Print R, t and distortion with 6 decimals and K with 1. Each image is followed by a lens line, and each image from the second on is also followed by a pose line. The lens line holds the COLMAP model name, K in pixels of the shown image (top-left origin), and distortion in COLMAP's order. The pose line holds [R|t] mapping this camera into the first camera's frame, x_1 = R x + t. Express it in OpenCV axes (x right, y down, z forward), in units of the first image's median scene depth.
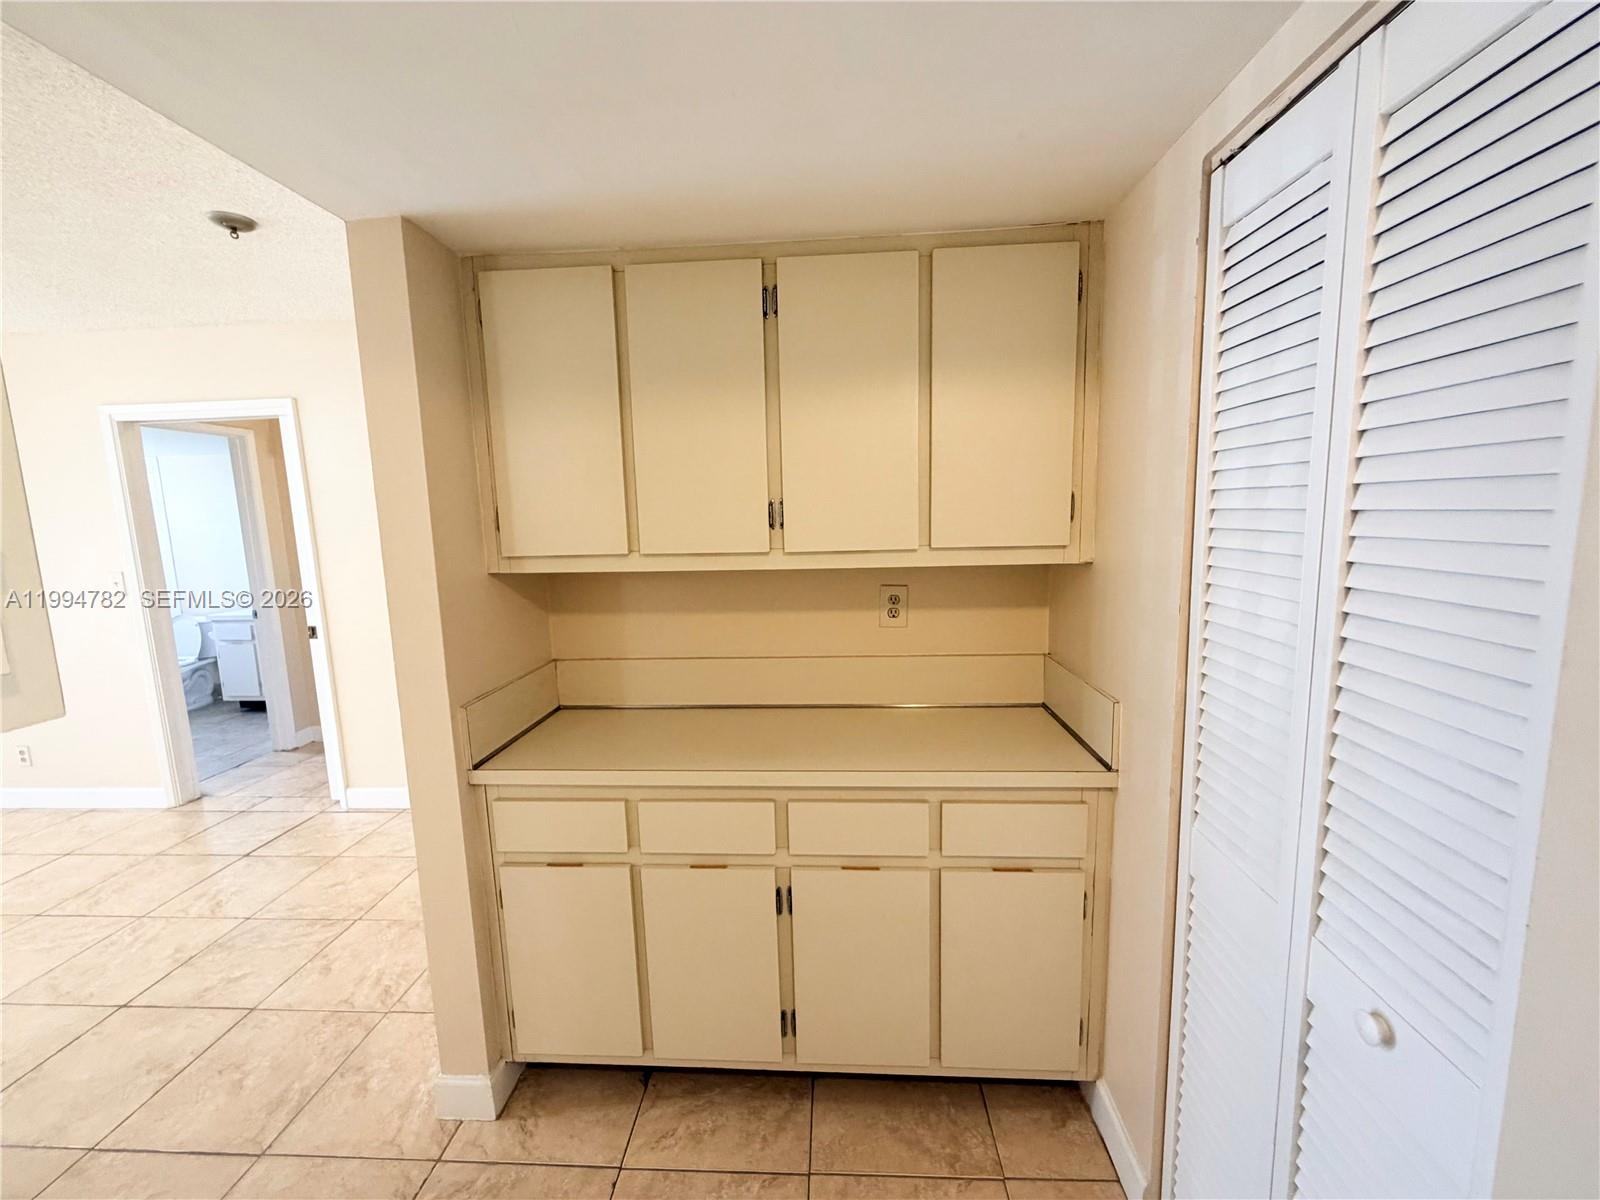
lens RADIAL K [[638.1, 0, 801.8], [0, 638.1, 595.6], [0, 0, 1]] dist [-0.001109, -0.000091]
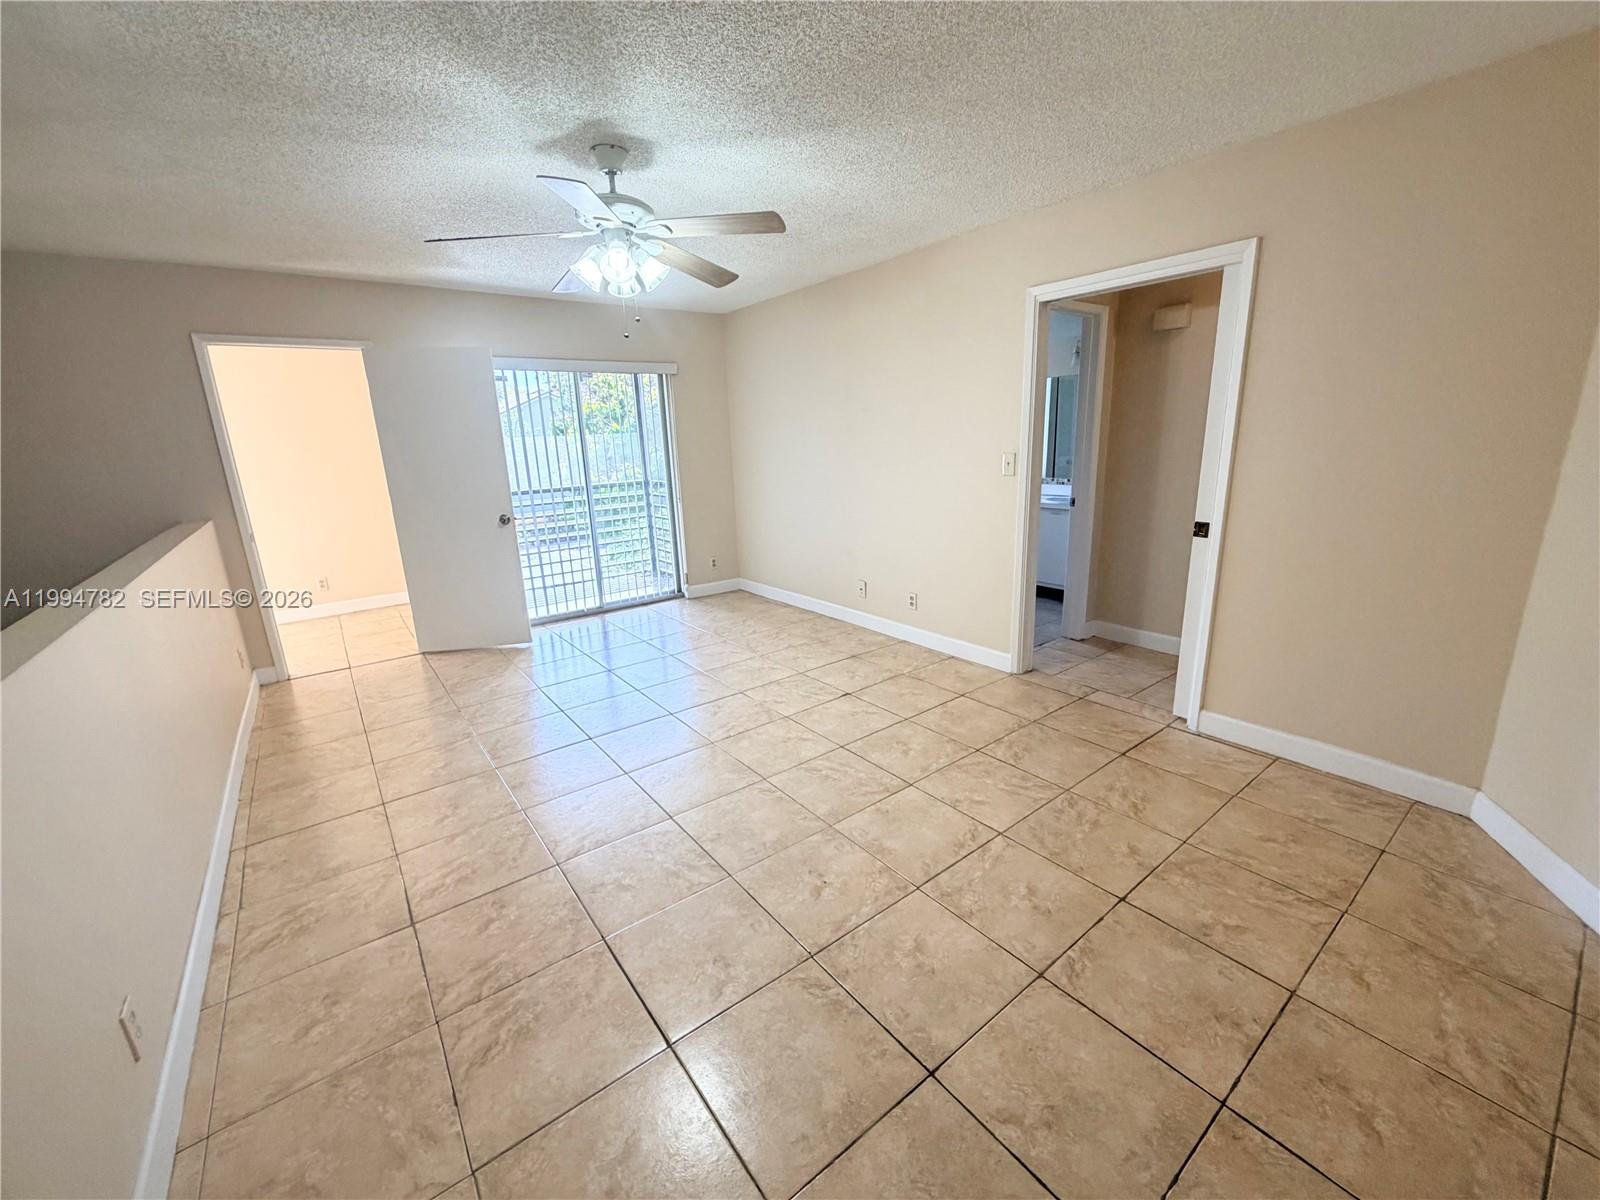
lens RADIAL K [[638.1, 0, 801.8], [0, 638.1, 595.6], [0, 0, 1]] dist [-0.001109, -0.000091]
pose [[0.654589, 0.188749, -0.732044, -0.458622], [-0.078864, 0.980096, 0.182187, 0.029034], [0.751861, -0.061526, 0.656445, 0.009927]]
